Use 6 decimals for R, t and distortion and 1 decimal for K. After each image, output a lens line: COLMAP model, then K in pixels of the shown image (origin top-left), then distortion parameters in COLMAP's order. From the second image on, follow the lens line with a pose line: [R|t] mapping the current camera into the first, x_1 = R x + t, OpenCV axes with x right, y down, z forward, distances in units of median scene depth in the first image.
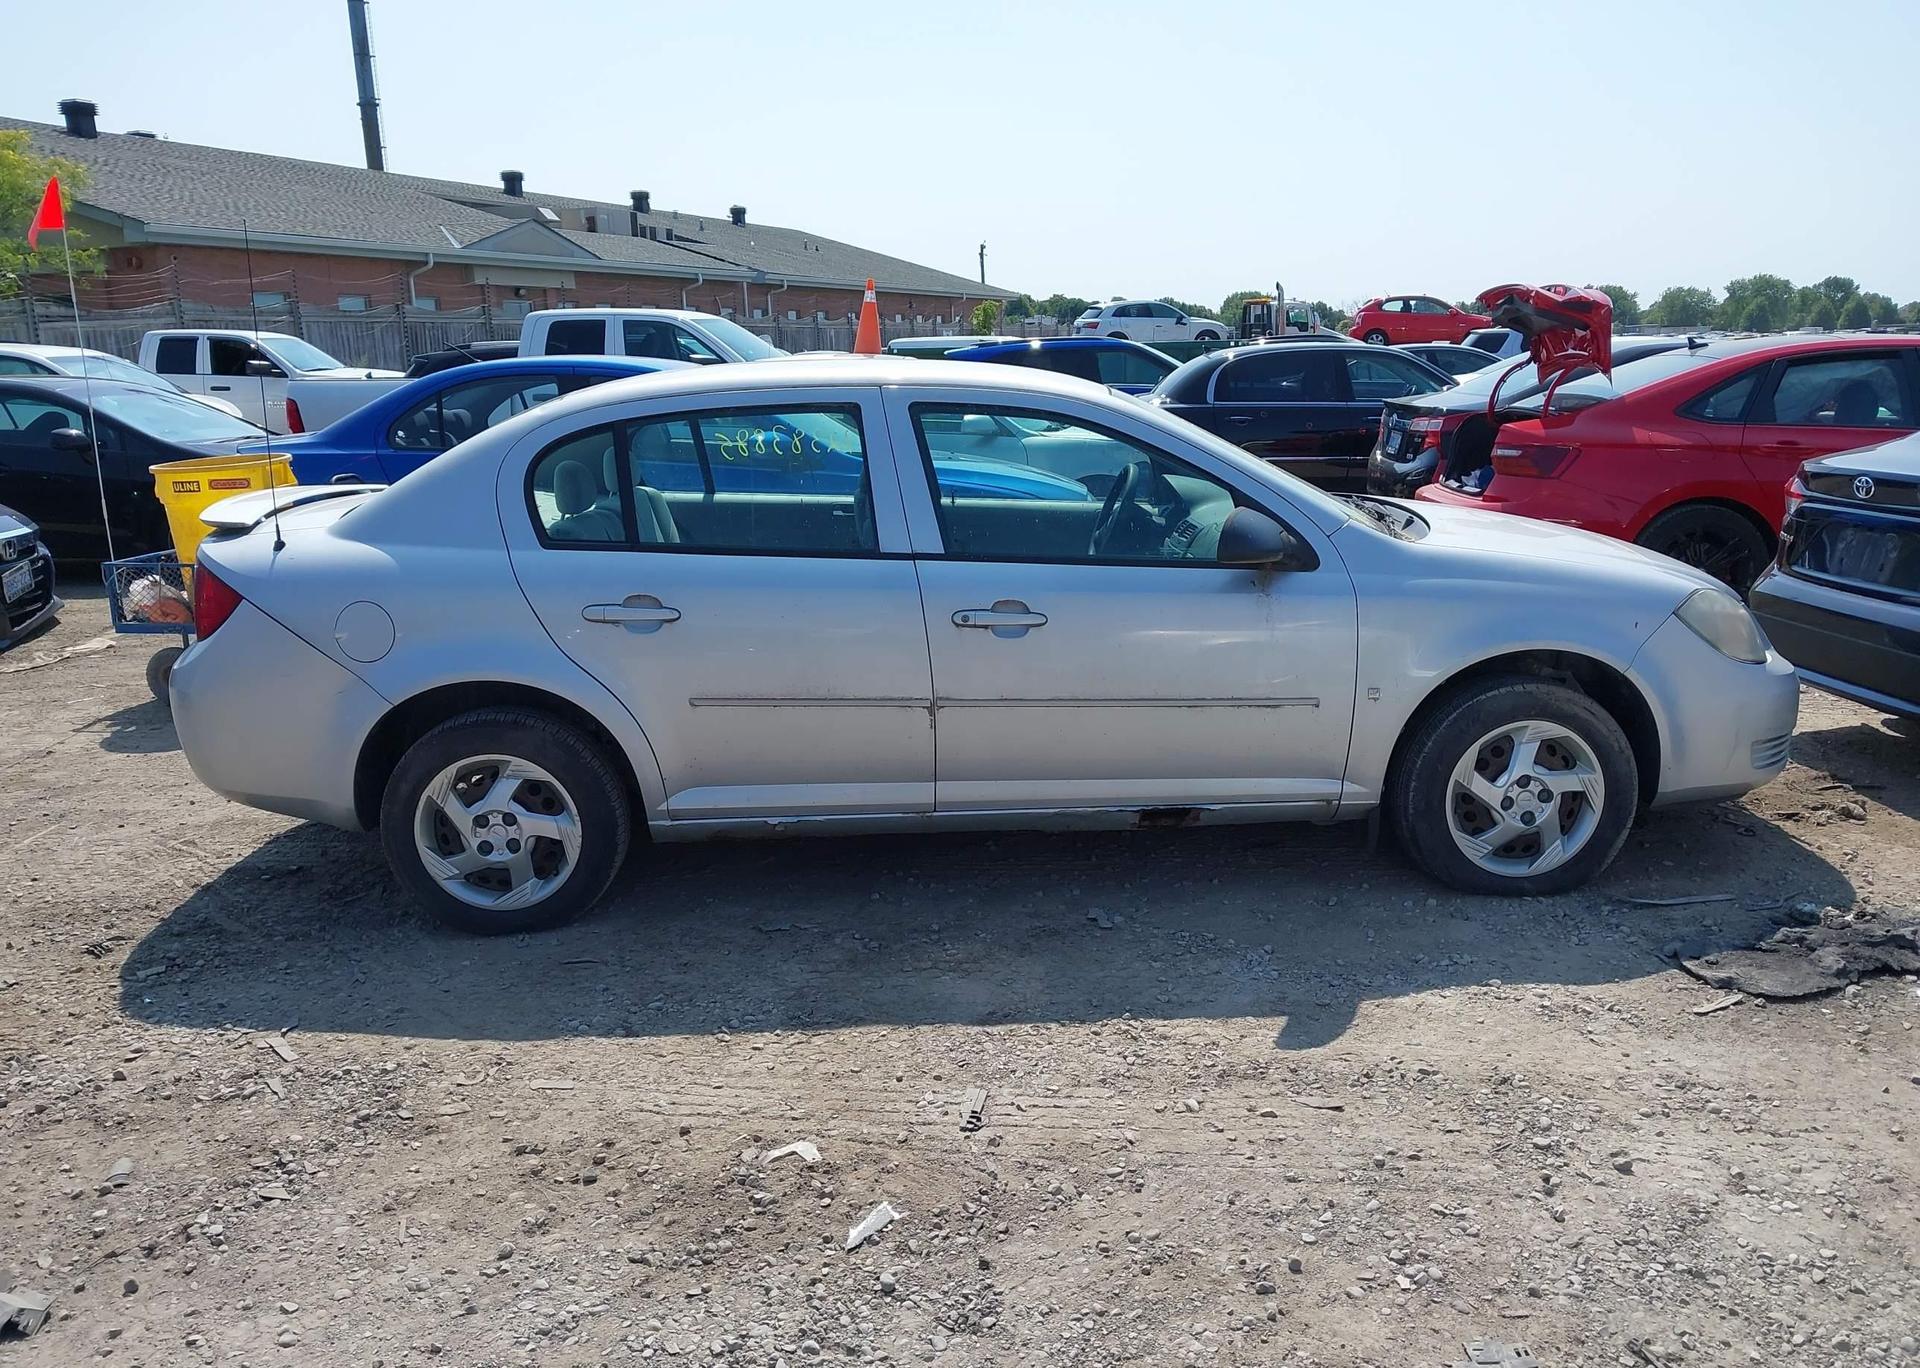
lens RADIAL K [[1515.6, 0, 956.8], [0, 1515.6, 691.7], [0, 0, 1]] dist [0.007577, -0.004611]
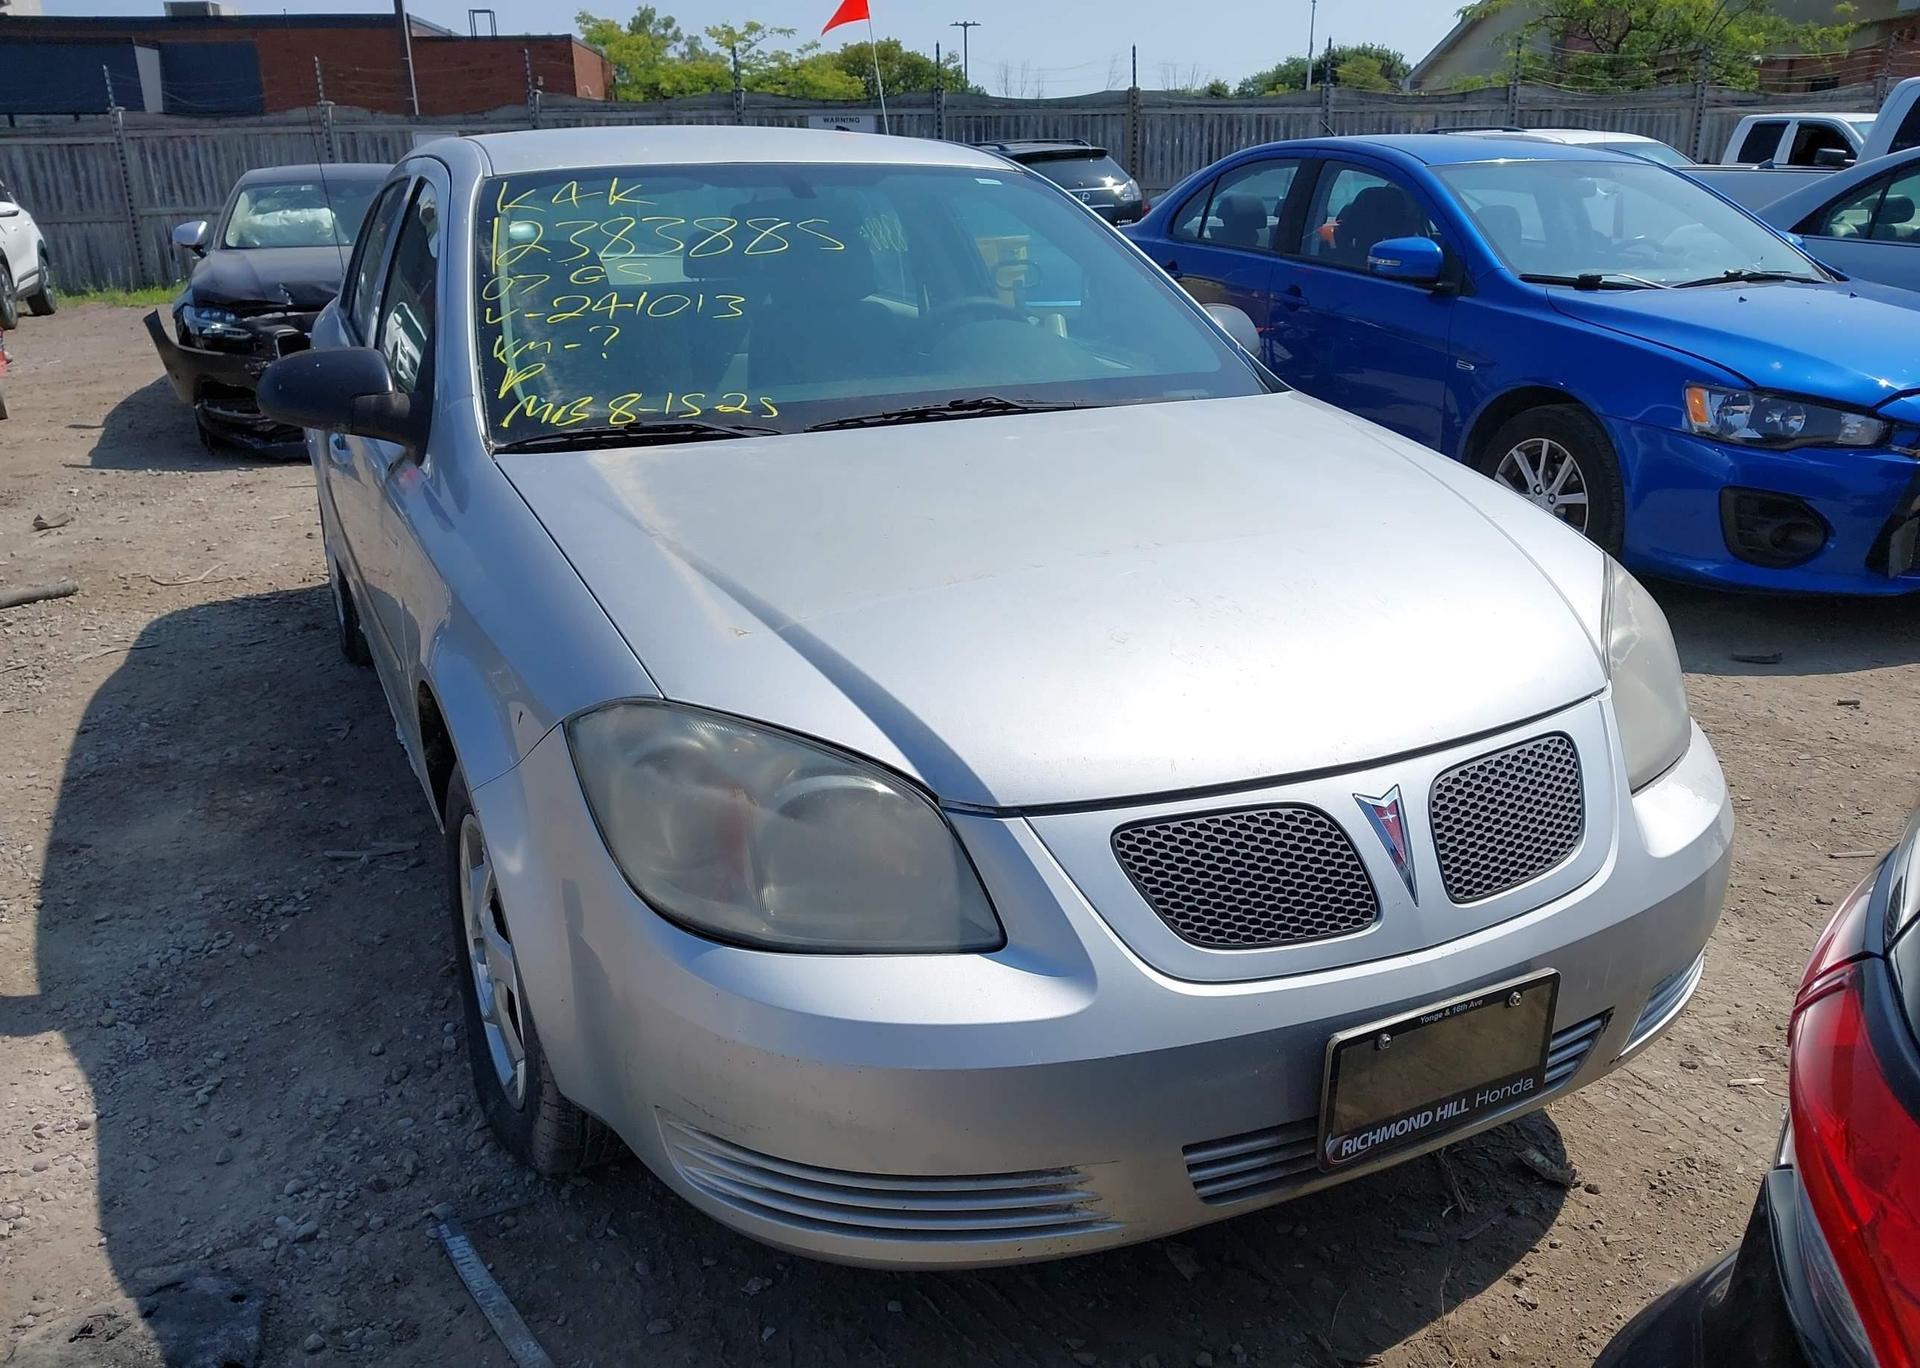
lens RADIAL K [[1515.6, 0, 967.9], [0, 1515.6, 687.1], [0, 0, 1]] dist [0.007577, -0.004611]
pose [[0.418275, 0.308358, -0.854378, 0.885060], [-0.200478, 0.948757, 0.244273, -0.189490], [0.885920, 0.069110, 0.458660, 0.900153]]
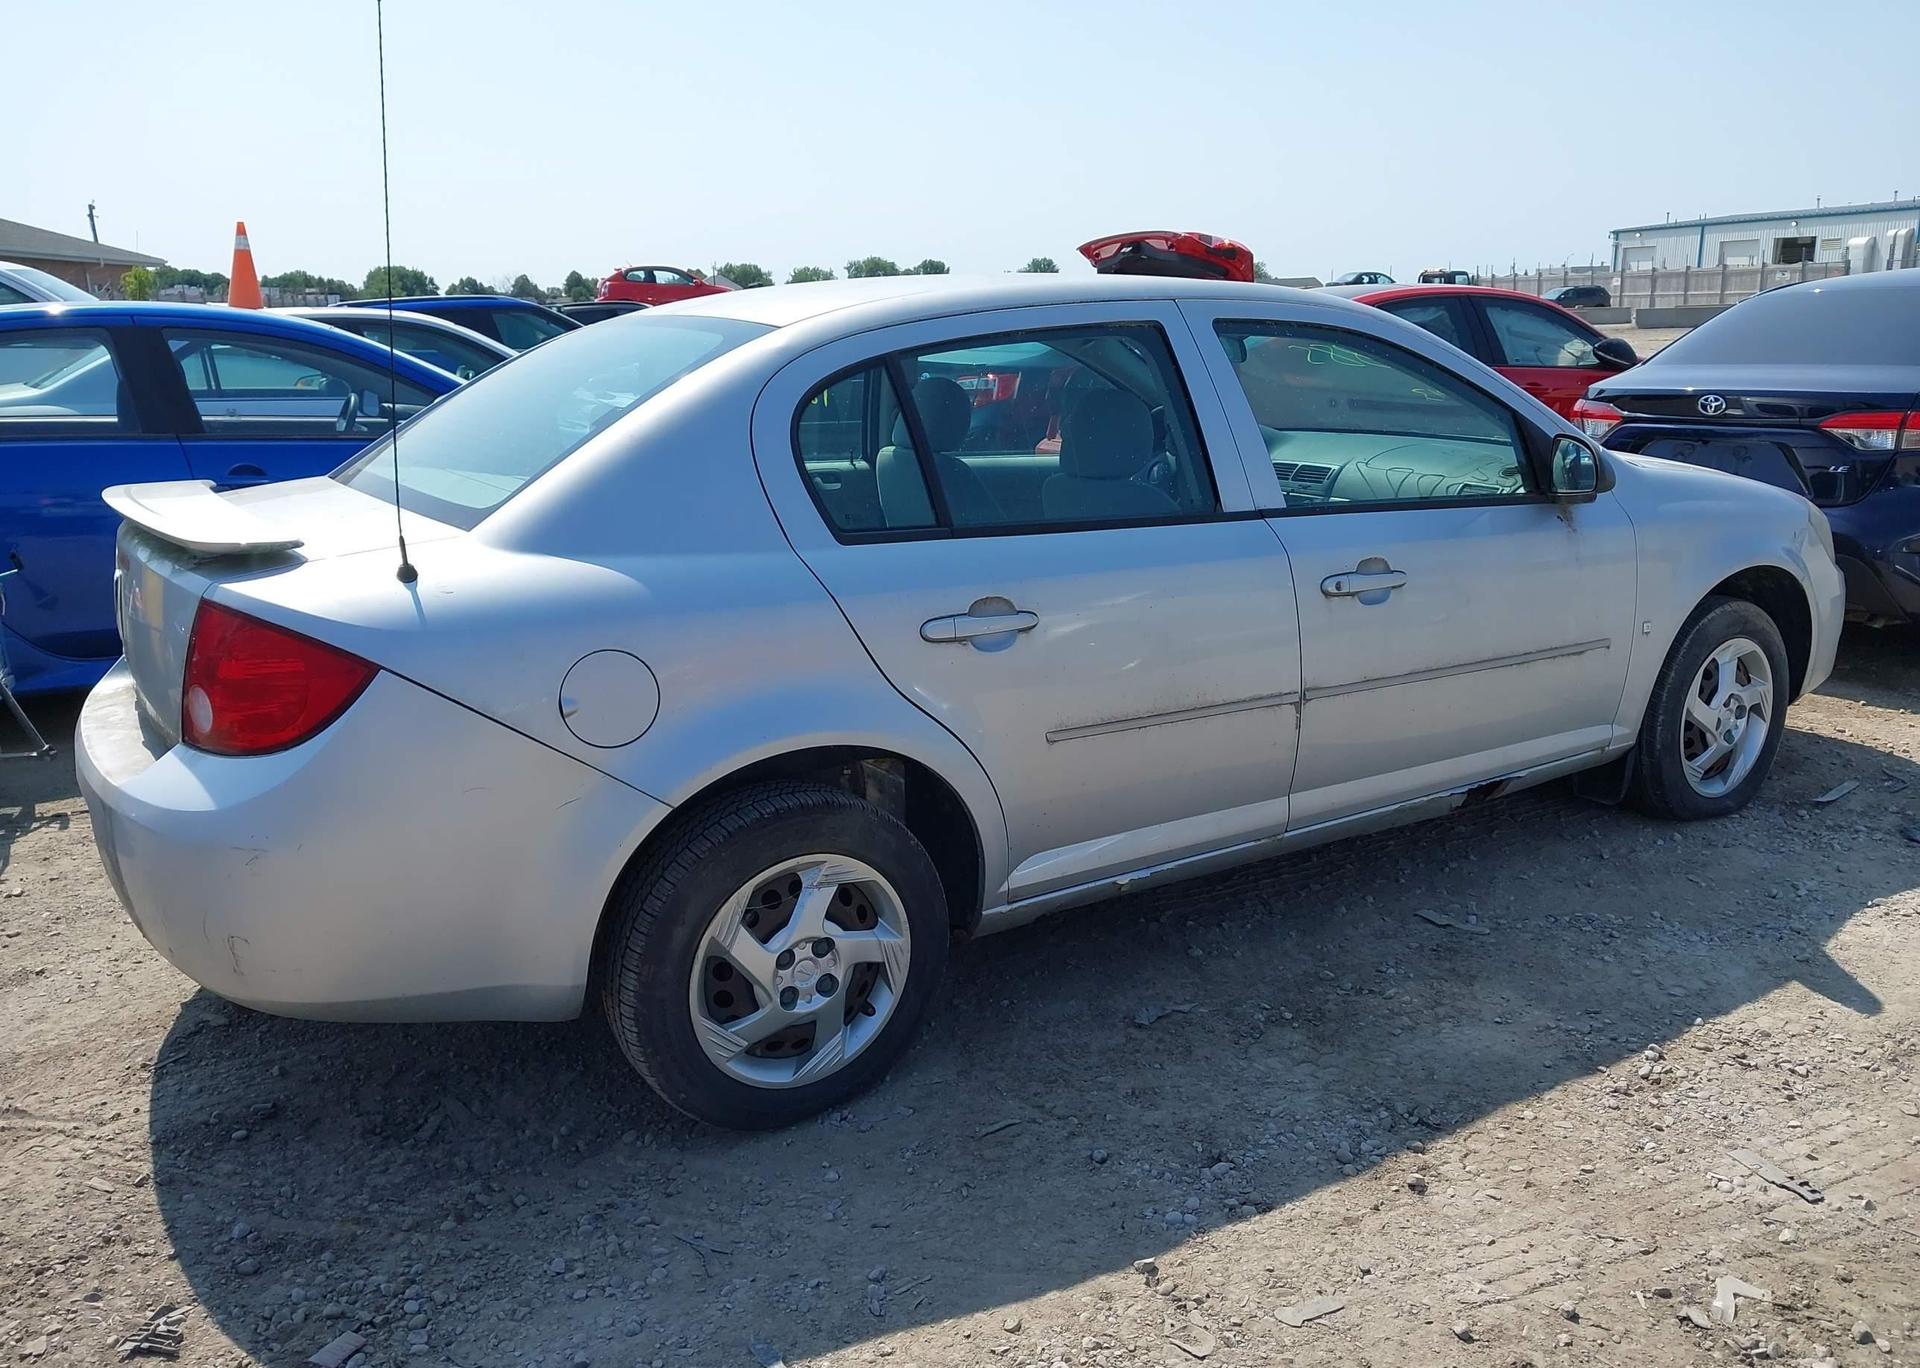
lens RADIAL K [[1515.6, 0, 960.0], [0, 1515.6, 676.4], [0, 0, 1]] dist [0.007577, -0.004611]
pose [[0.863036, -0.120035, 0.490674, -0.553394], [0.117275, 0.992428, 0.036509, -0.052515], [-0.491341, 0.026035, 0.870578, 0.377590]]
